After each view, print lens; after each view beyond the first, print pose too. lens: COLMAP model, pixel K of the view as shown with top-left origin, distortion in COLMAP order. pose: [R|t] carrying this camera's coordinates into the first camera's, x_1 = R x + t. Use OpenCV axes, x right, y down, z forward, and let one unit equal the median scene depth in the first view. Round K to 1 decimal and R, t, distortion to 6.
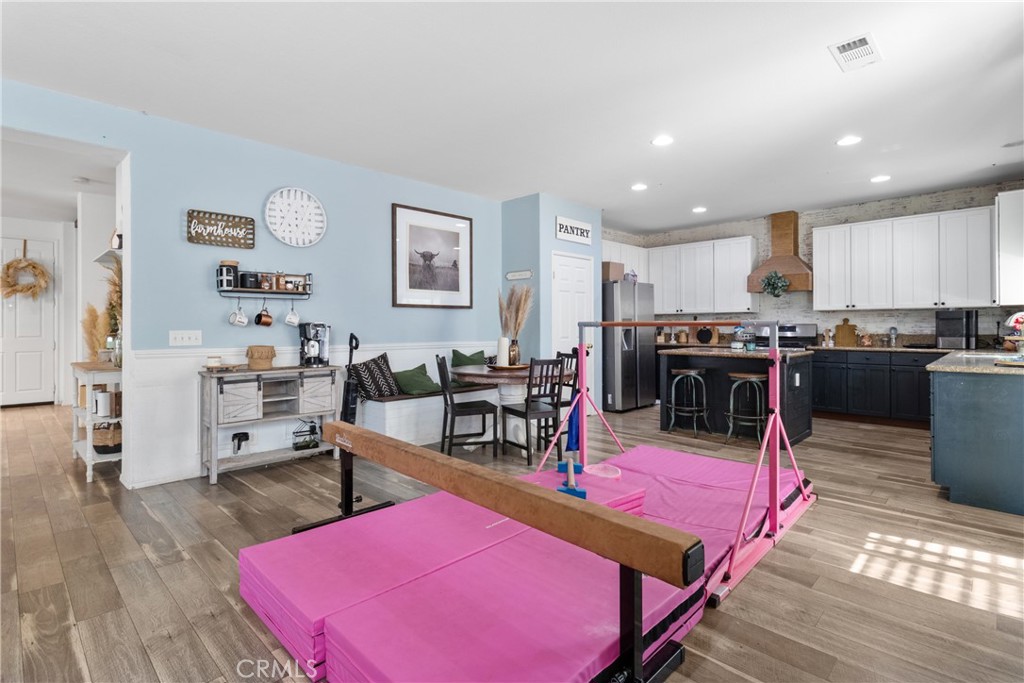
lens RADIAL K [[499.3, 0, 521.9], [0, 499.3, 321.4], [0, 0, 1]] dist [0.008636, -0.000830]
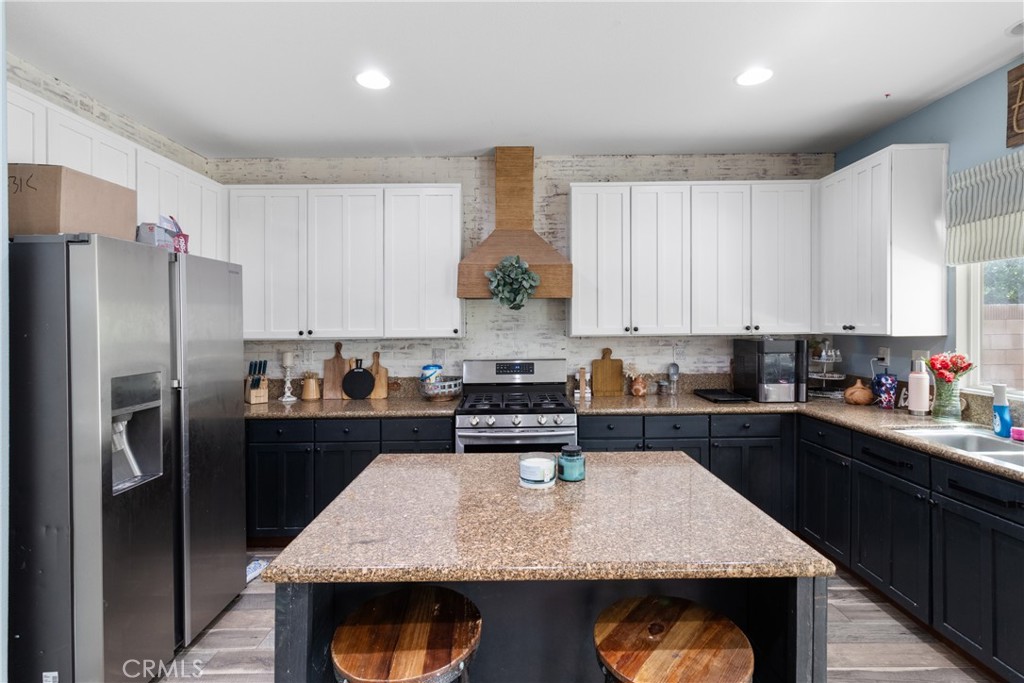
lens RADIAL K [[499.3, 0, 522.0], [0, 499.3, 321.9], [0, 0, 1]] dist [0.008636, -0.000830]
pose [[0.705874, 0.003135, 0.708331, 0.178873], [-0.000971, 0.999994, -0.003459, -0.037671], [-0.708337, 0.001754, 0.705872, 0.714851]]
